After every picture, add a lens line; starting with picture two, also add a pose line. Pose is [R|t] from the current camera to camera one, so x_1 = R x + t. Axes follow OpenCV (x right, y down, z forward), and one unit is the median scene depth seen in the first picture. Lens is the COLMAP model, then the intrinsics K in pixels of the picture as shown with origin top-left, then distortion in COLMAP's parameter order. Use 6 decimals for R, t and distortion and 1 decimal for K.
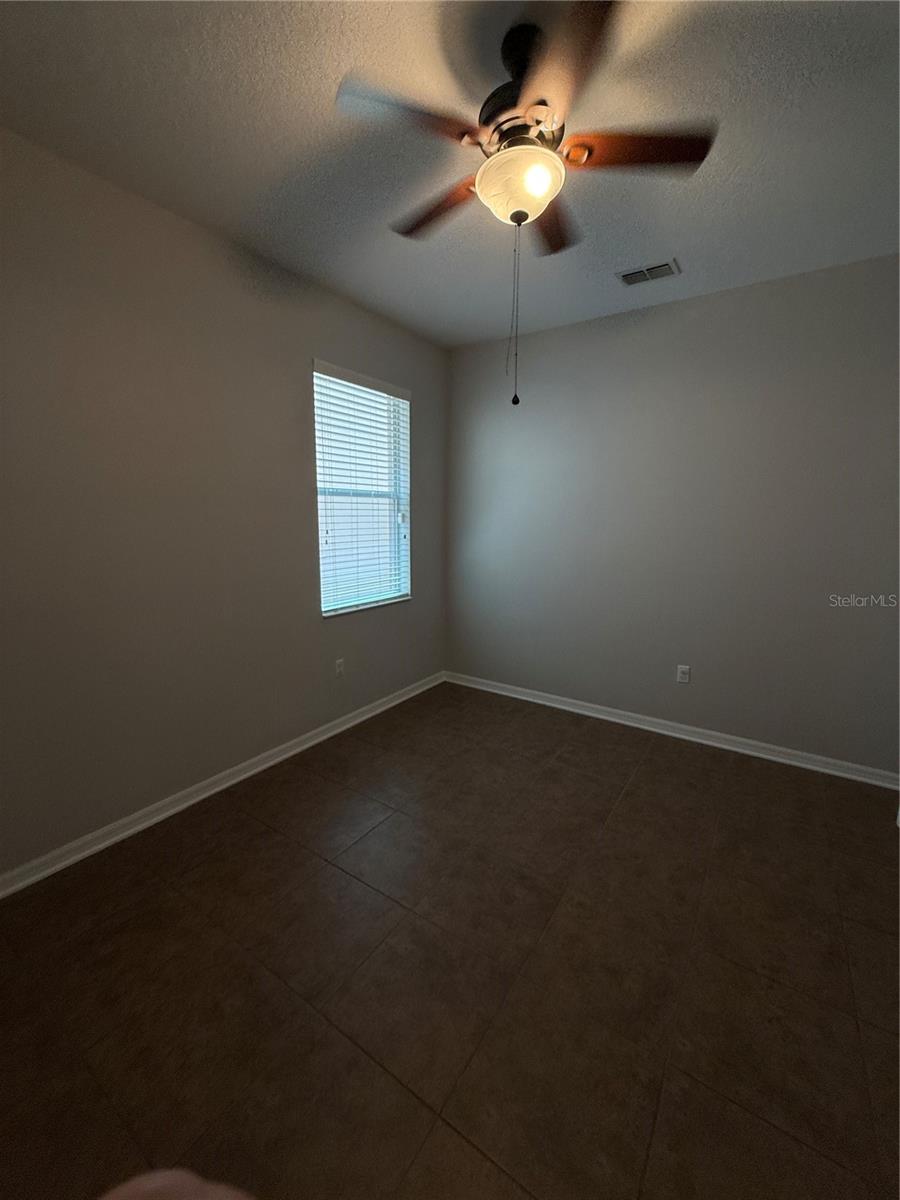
lens RADIAL K [[477.0, 0, 450.0], [0, 477.0, 600.0], [0, 0, 1]] dist [-0.000668, 0.000058]
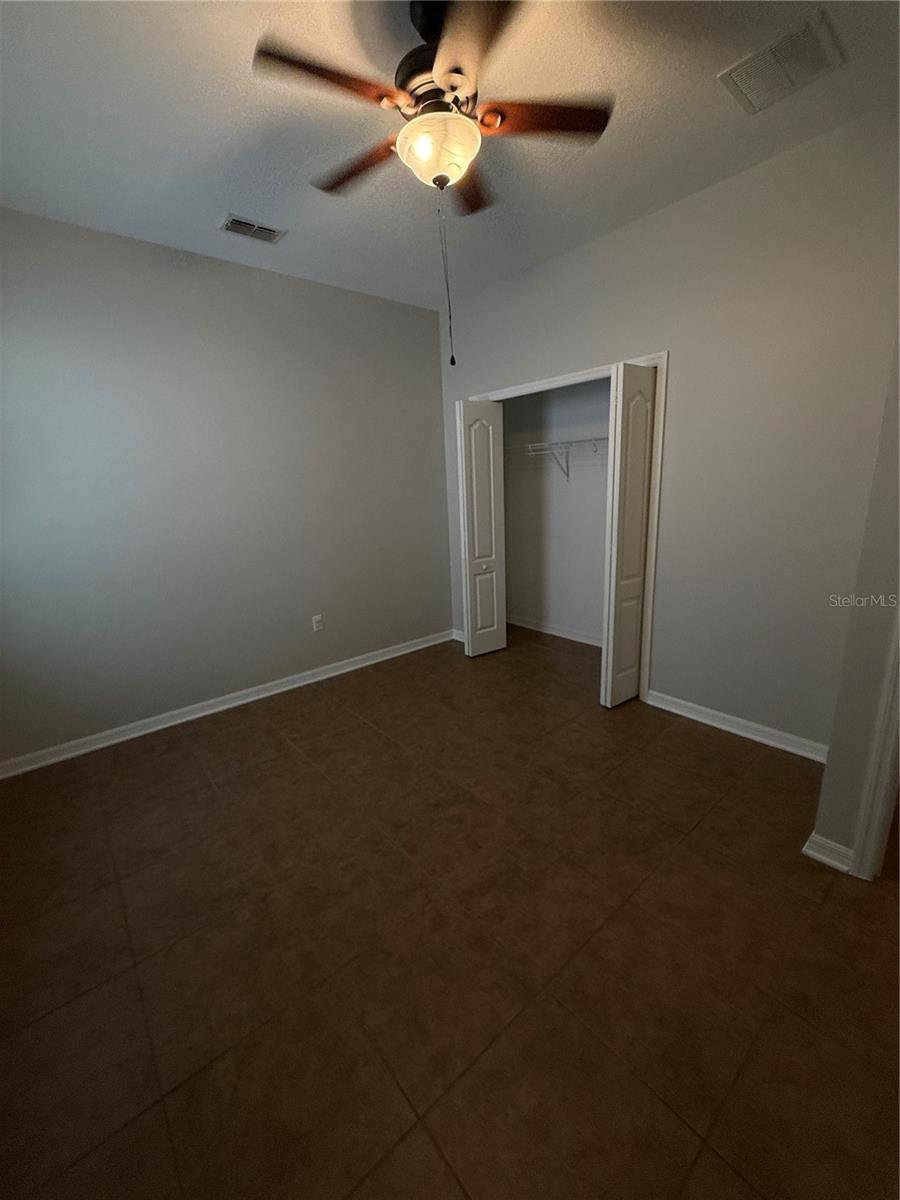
lens RADIAL K [[477.0, 0, 450.0], [0, 477.0, 600.0], [0, 0, 1]] dist [-0.000668, 0.000058]
pose [[0.269372, -0.251903, 0.929507, -0.569332], [0.213943, 0.956719, 0.197276, -0.065577], [-0.938971, 0.145721, 0.311606, 0.423614]]
